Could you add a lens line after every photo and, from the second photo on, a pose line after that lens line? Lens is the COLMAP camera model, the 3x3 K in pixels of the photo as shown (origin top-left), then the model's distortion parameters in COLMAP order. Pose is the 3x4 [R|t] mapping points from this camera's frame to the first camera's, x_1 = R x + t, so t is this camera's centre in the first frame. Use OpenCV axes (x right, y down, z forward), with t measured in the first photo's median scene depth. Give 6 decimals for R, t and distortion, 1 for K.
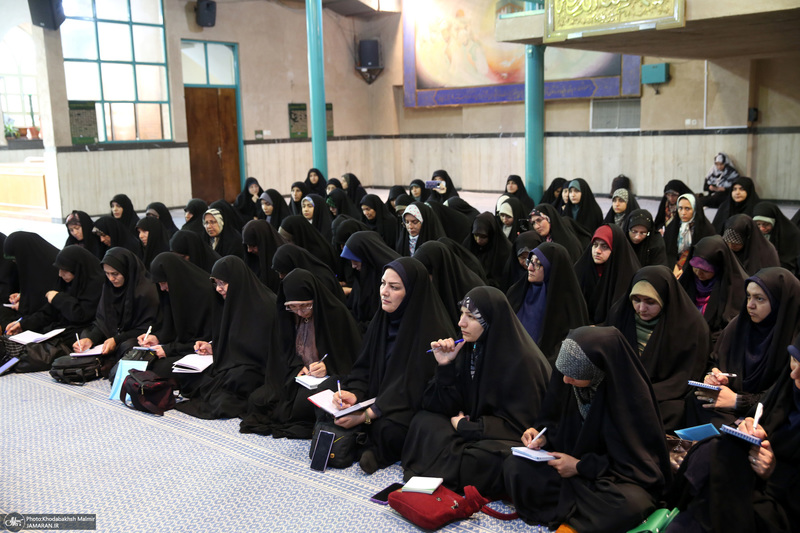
lens RADIAL K [[806.6, 0, 389.0], [0, 806.6, 242.8], [0, 0, 1]] dist [0.023744, 0.000000]
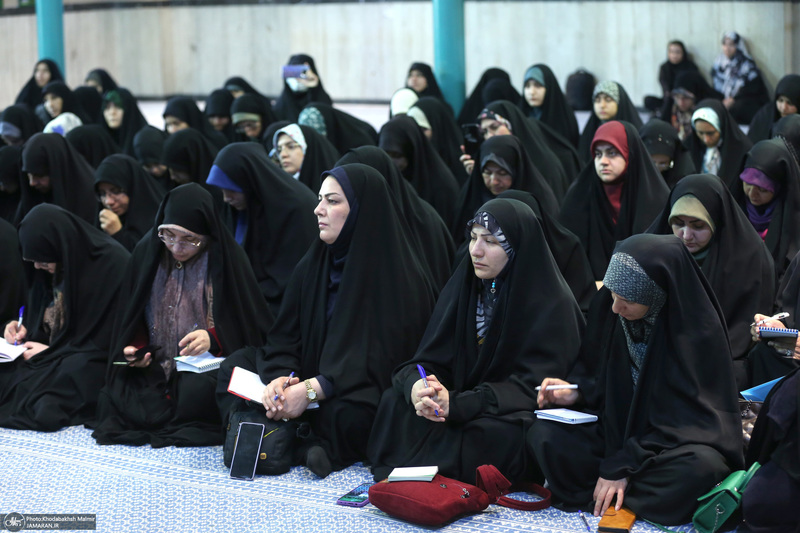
lens RADIAL K [[1604.6, 0, 402.6], [0, 1604.6, 271.8], [0, 0, 1]] dist [-0.345093, 0.000000]
pose [[0.983345, -0.032319, 0.178850, -0.098815], [0.026069, 0.998968, 0.037185, 0.033757], [-0.179867, -0.031904, 0.983173, -0.166544]]
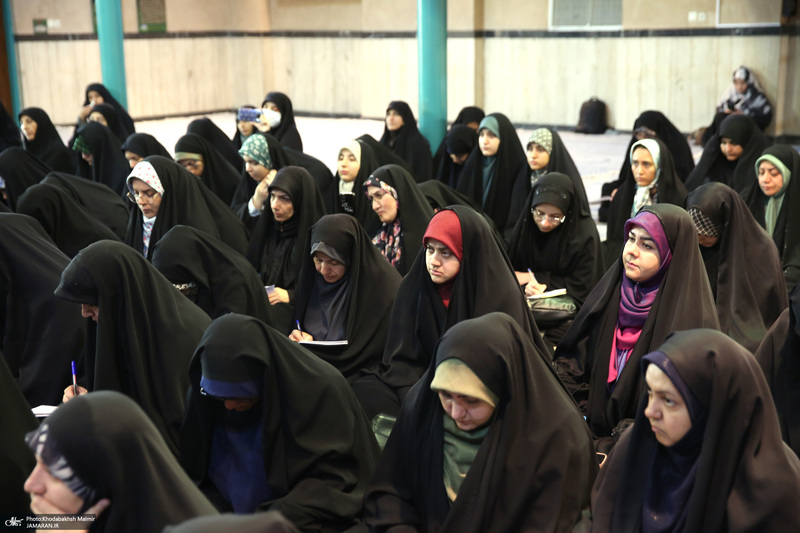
lens RADIAL K [[1170.1, 0, 399.4], [0, 1170.1, 267.0], [0, 0, 1]] dist [0.130857, 0.000000]
pose [[0.995601, -0.007903, 0.093356, 0.122093], [0.001715, 0.997806, 0.066183, -0.032095], [-0.093674, -0.065731, 0.993431, 0.164318]]
